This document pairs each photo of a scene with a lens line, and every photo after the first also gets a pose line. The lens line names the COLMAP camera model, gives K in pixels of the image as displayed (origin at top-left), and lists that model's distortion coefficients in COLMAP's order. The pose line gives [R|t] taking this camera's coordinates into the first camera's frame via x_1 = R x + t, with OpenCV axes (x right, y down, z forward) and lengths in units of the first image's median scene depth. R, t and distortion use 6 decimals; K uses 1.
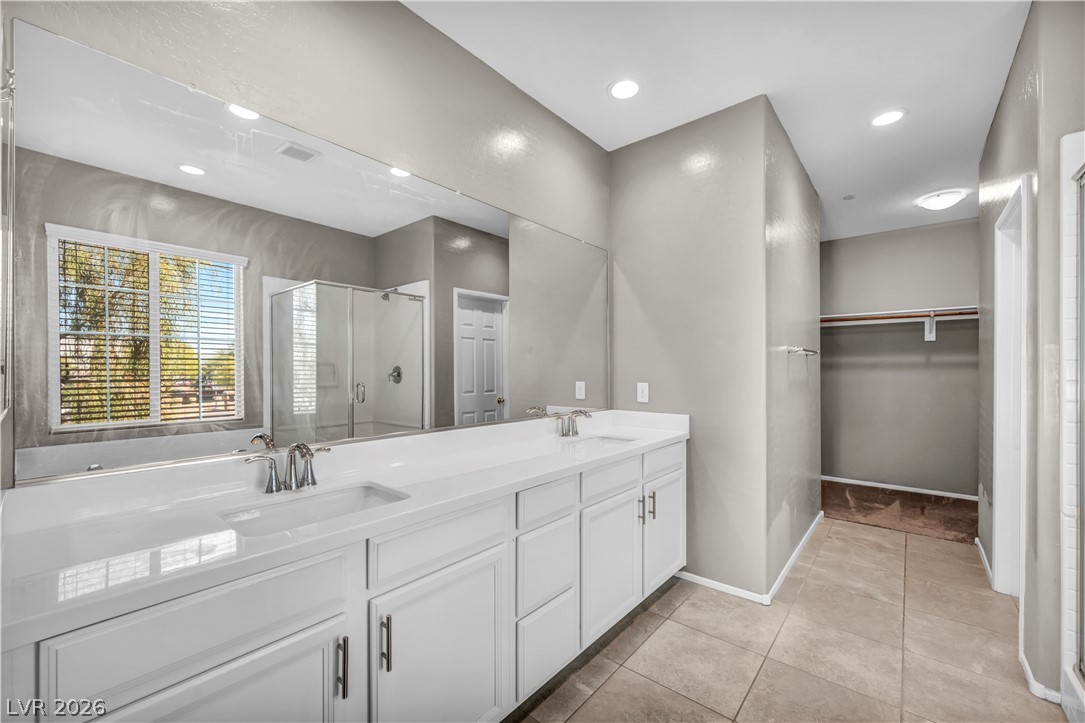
lens RADIAL K [[438.8, 0, 544.1], [0, 438.8, 362.8], [0, 0, 1]] dist [-0.000374, -0.000016]
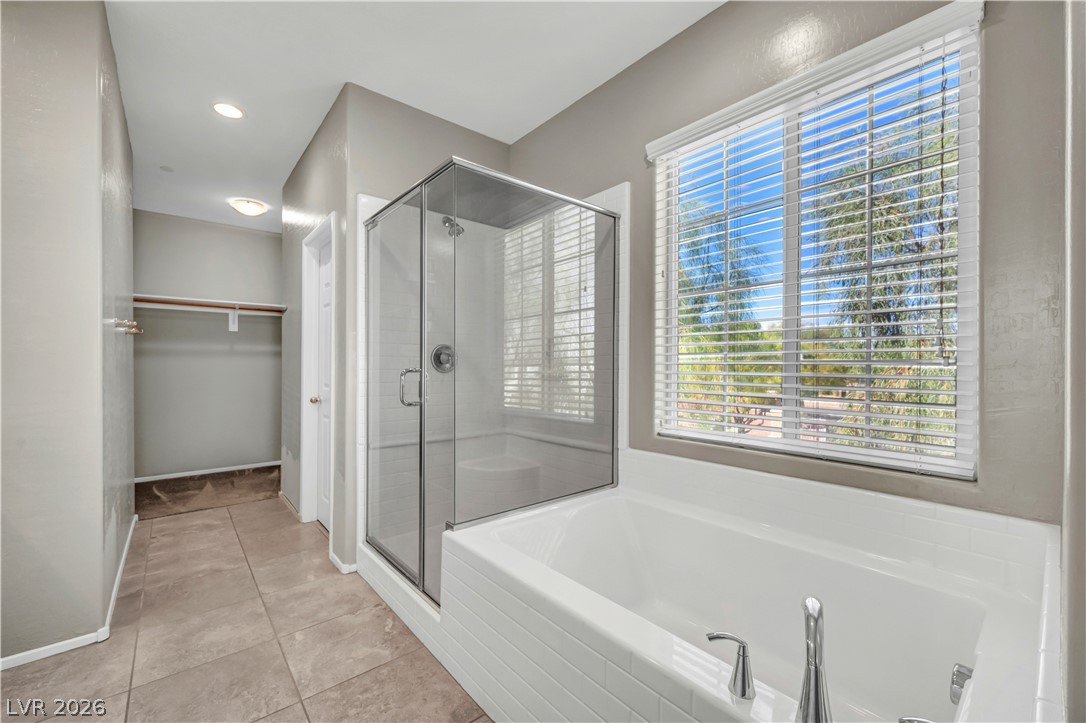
lens RADIAL K [[439.2, 0, 543.8], [0, 439.2, 365.2], [0, 0, 1]] dist [-0.000374, -0.000016]
pose [[0.162451, 0.000489, 0.986717, -0.111132], [-0.010673, 0.999942, 0.001261, 0.035127], [-0.986659, -0.010736, 0.162446, 0.070412]]
